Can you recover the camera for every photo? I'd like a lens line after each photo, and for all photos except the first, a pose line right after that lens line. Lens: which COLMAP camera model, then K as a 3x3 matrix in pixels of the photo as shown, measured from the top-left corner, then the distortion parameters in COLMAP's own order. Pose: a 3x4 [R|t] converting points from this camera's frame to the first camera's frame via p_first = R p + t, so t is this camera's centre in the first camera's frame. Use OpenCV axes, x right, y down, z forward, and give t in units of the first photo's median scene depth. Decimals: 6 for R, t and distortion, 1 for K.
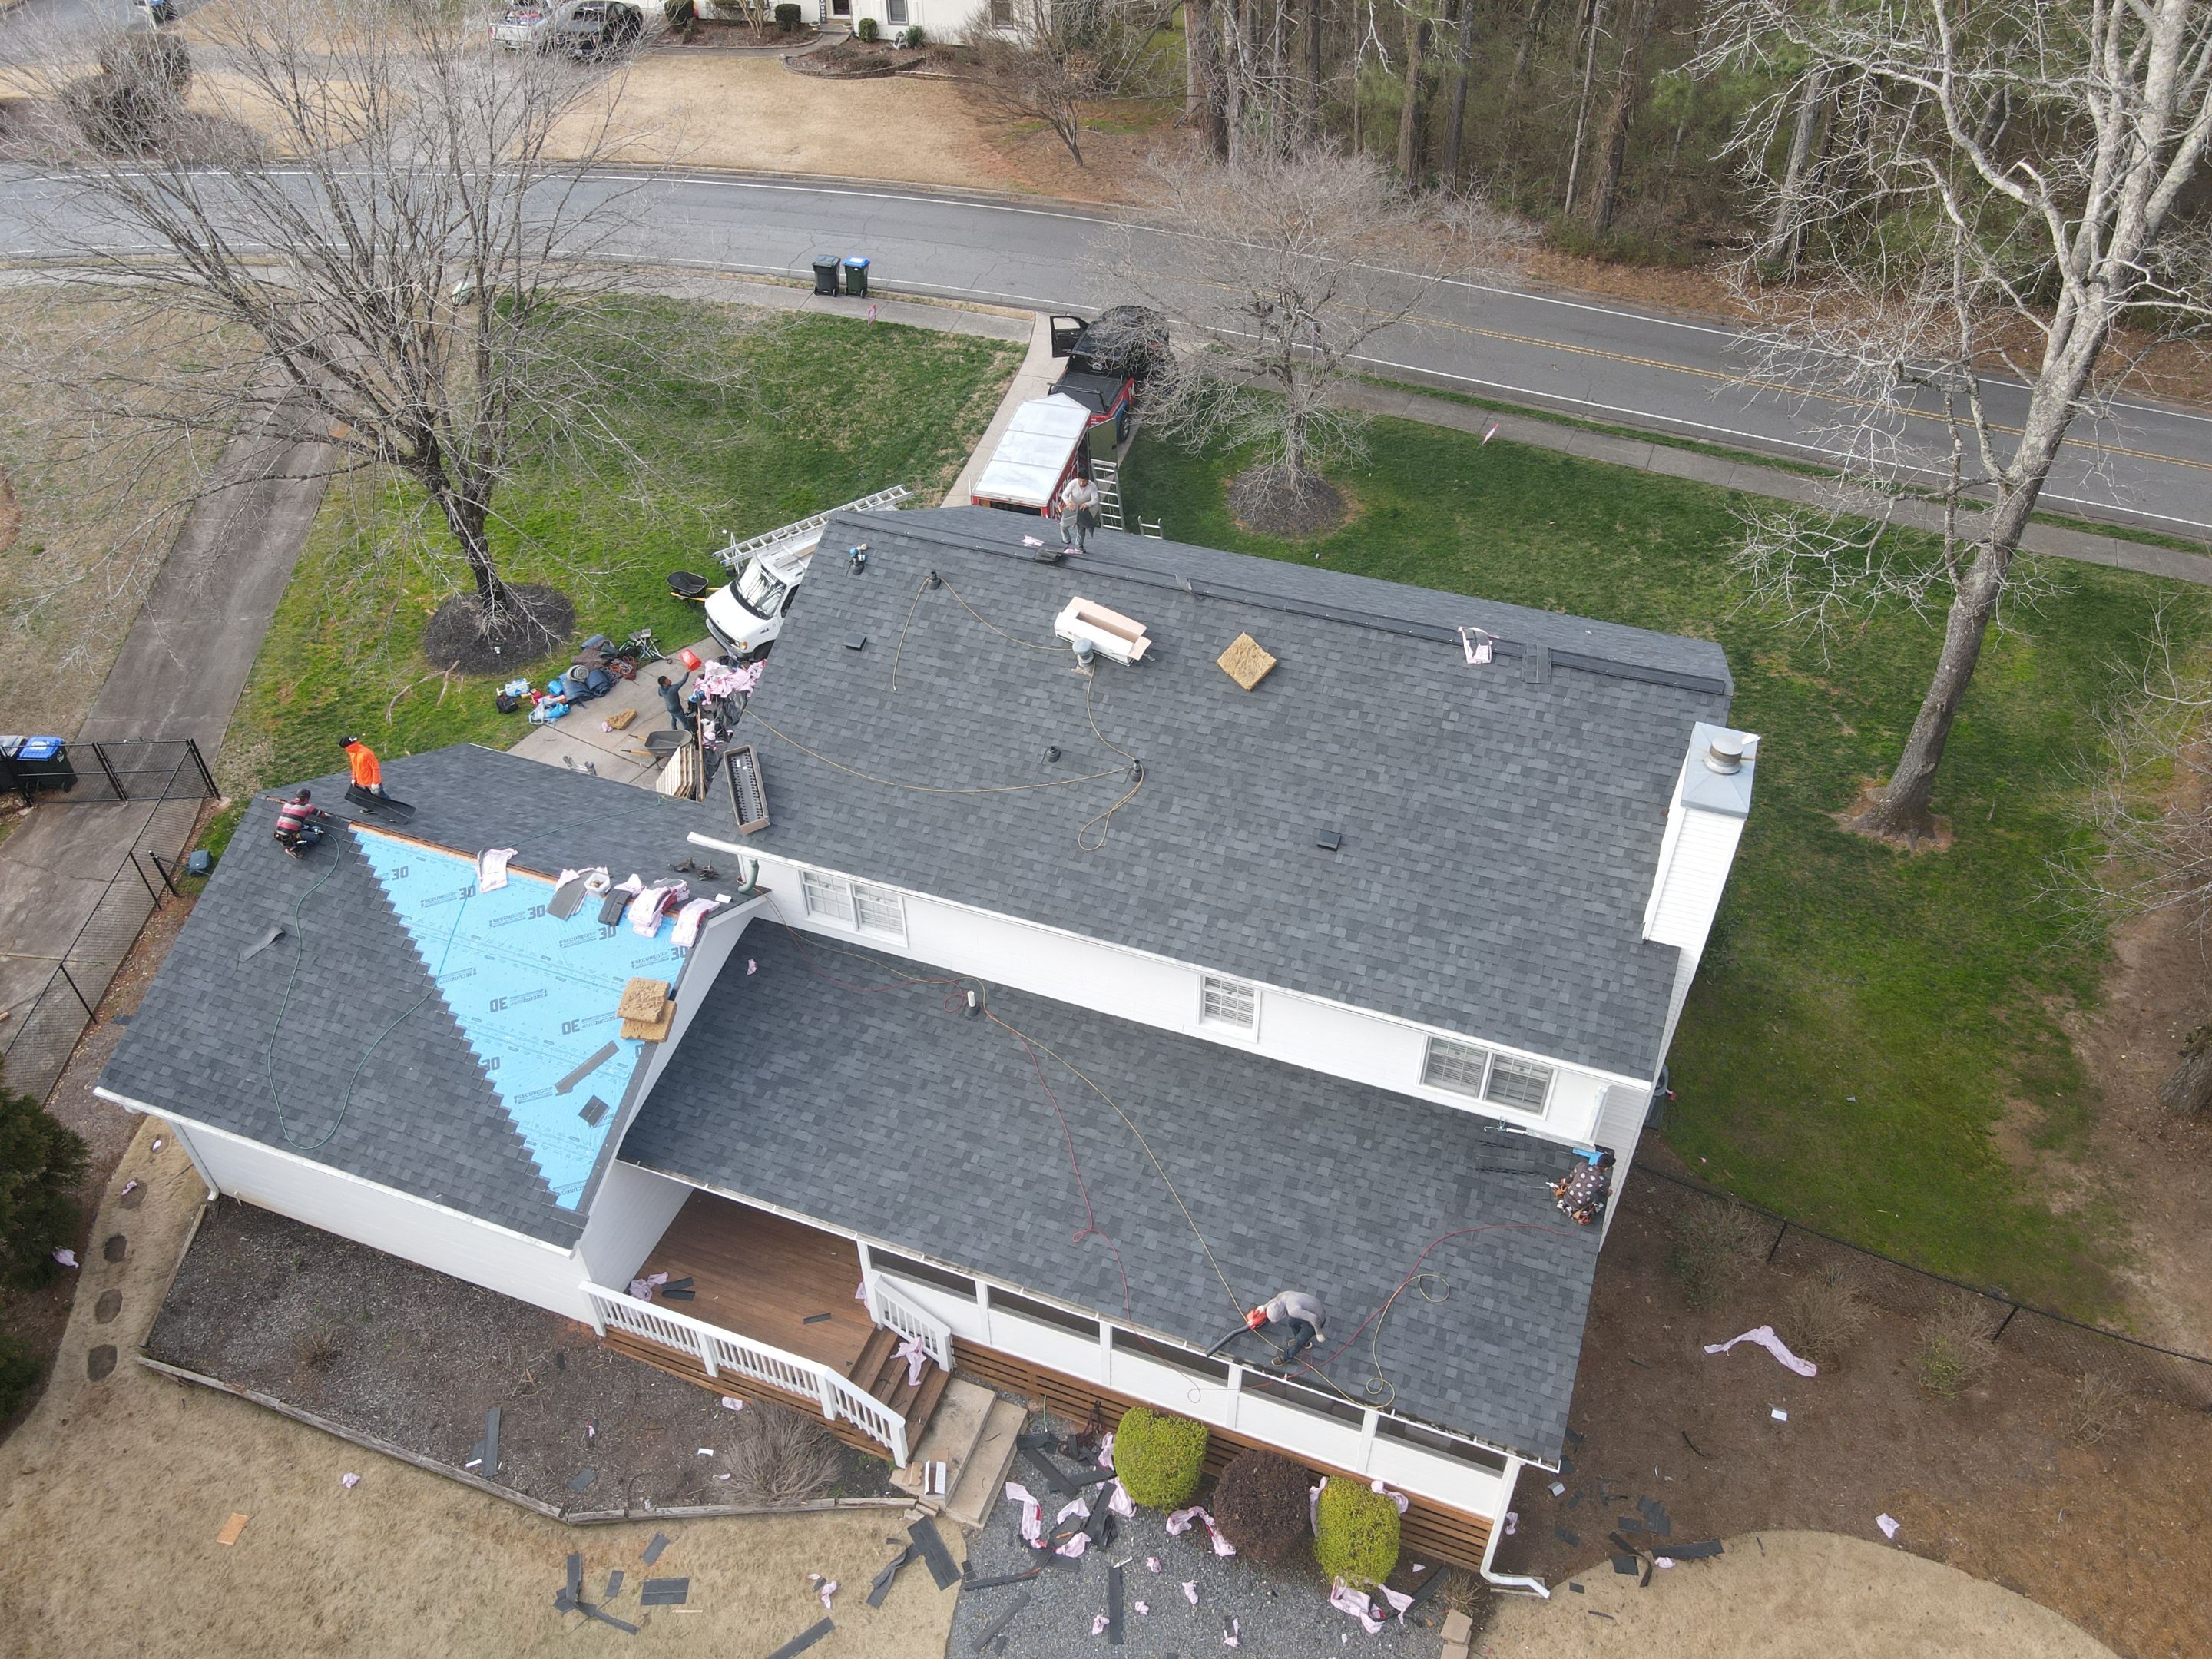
lens RADIAL K [[1623.3, 0, 1106.6], [0, 1623.3, 823.5], [0, 0, 1]] dist [-0.003964, 0.036124]
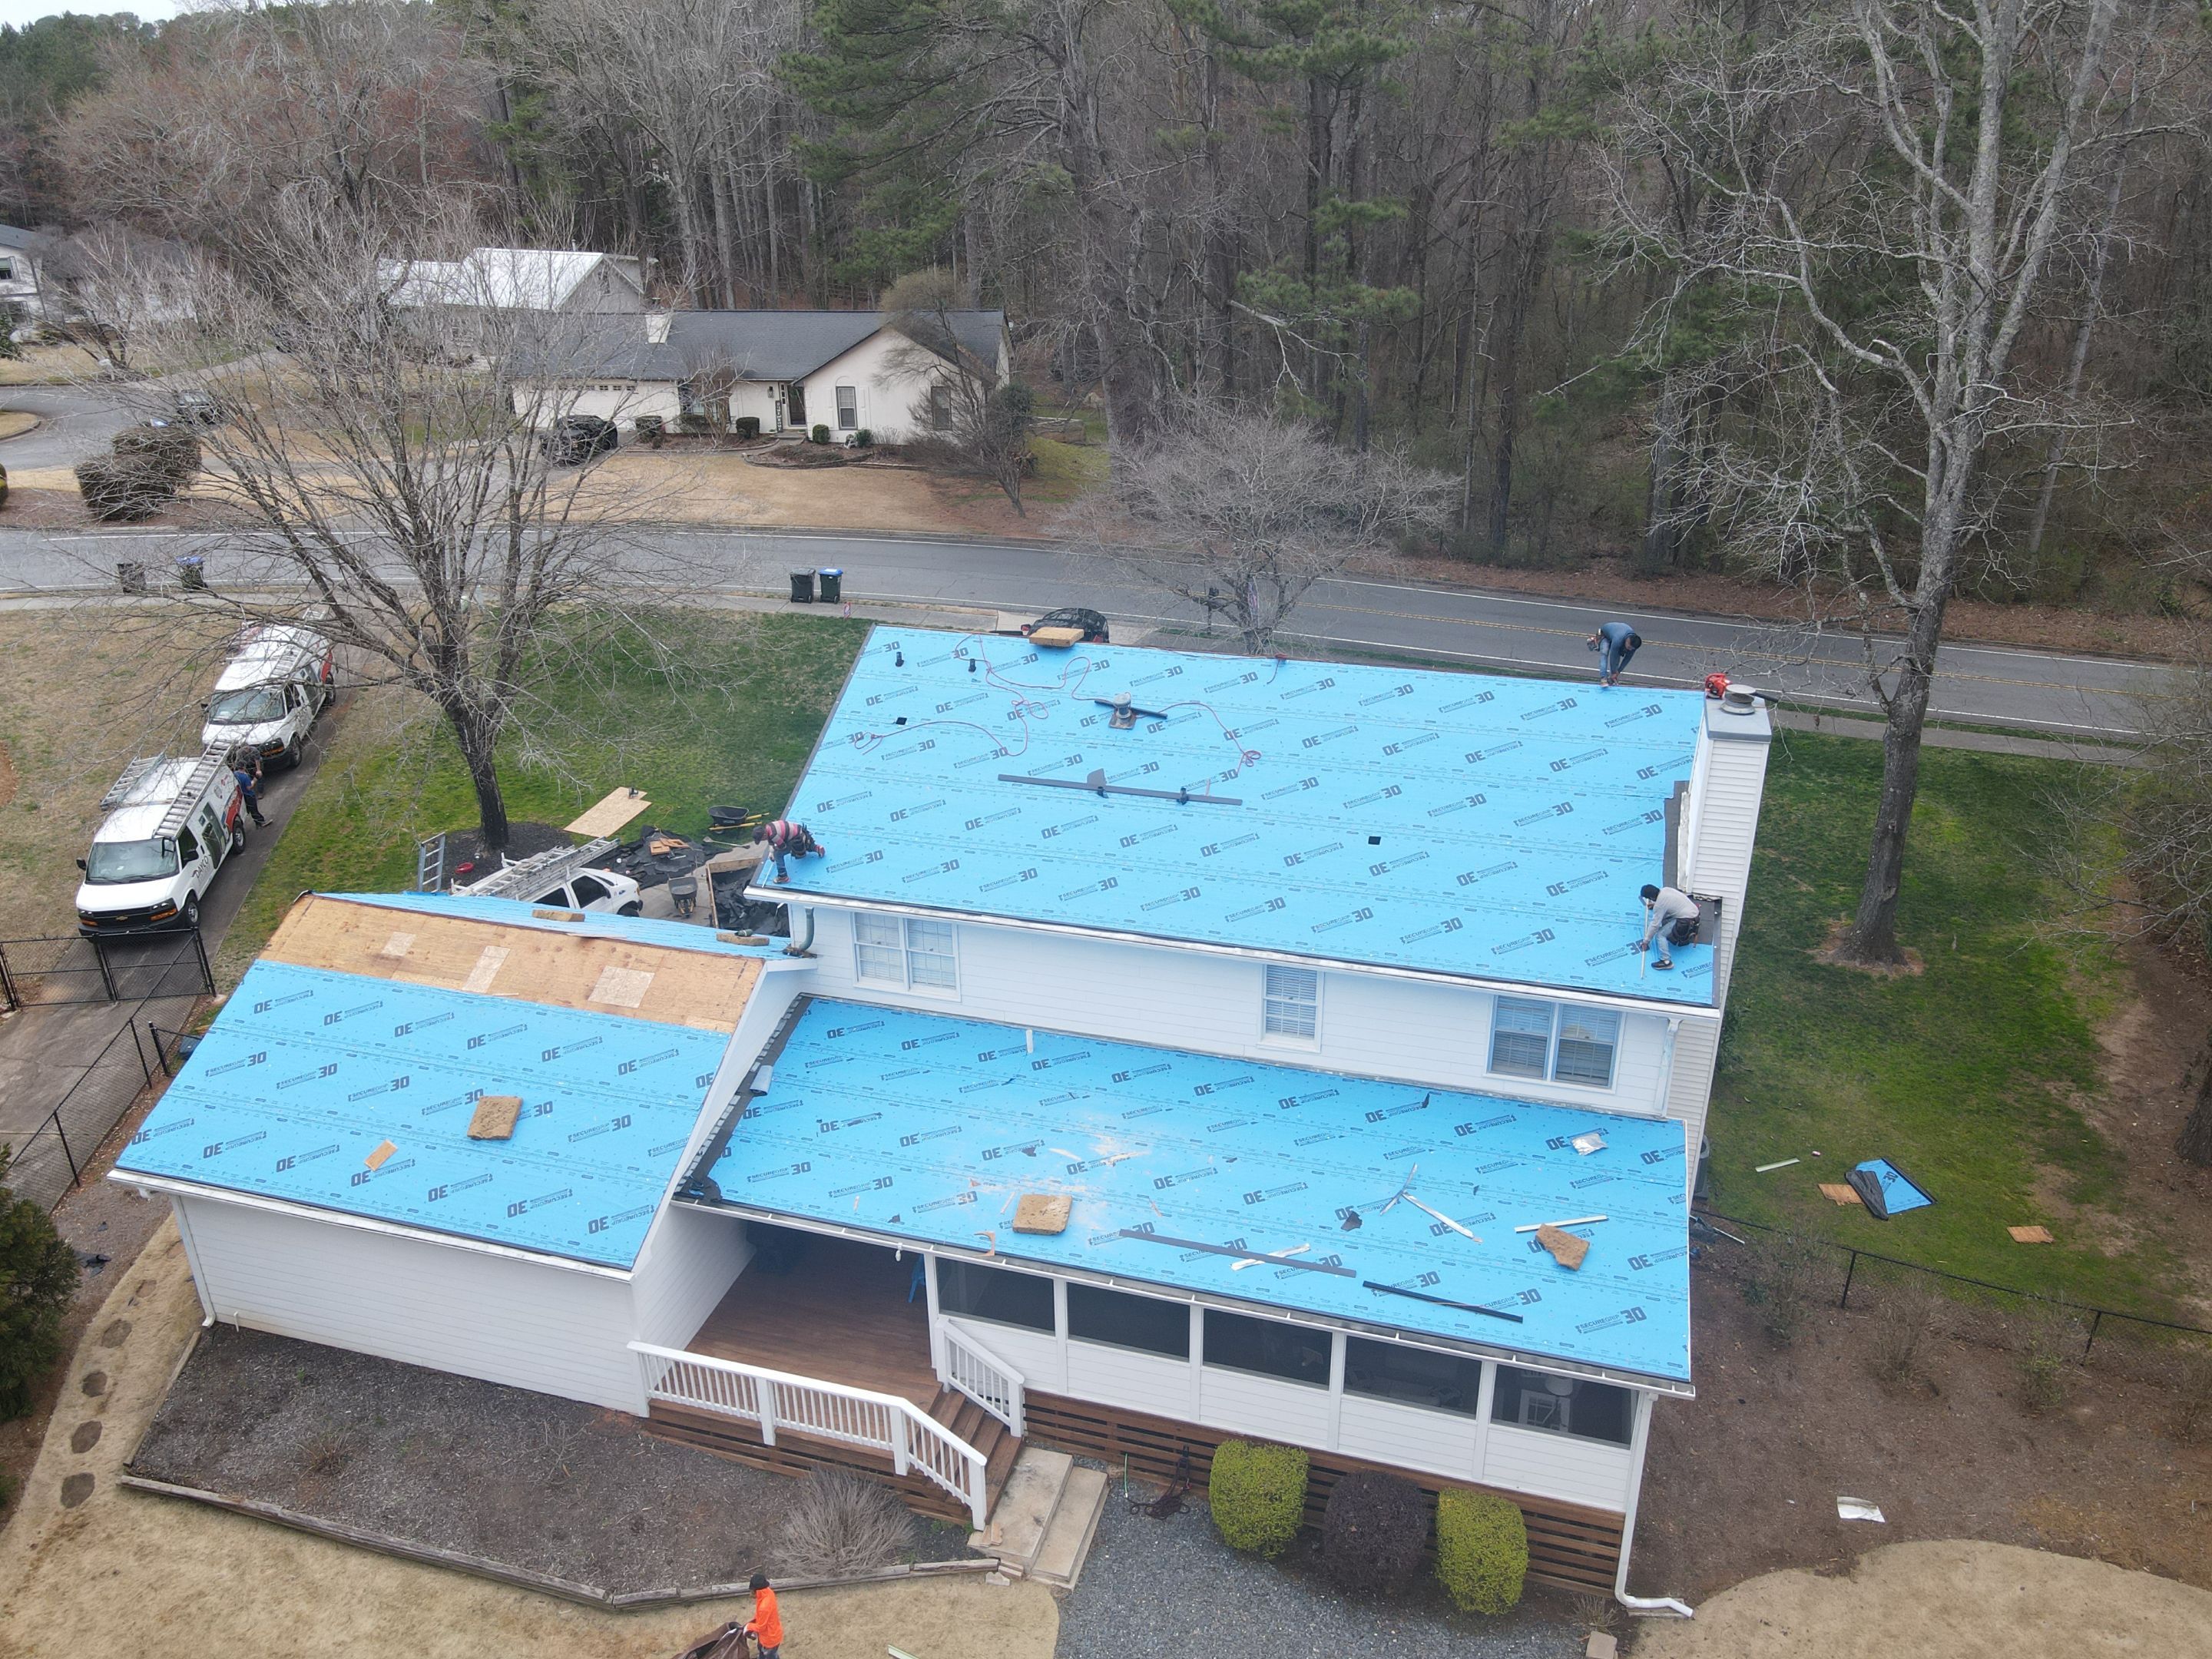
lens RADIAL K [[1621.5, 0, 1105.2], [0, 1621.5, 821.5], [0, 0, 1]] dist [0.007299, 0.013426]
pose [[0.997241, -0.034648, 0.065644, -0.098472], [0.051994, 0.957226, -0.284630, 0.269471], [-0.052974, 0.287258, 0.956387, 0.002872]]
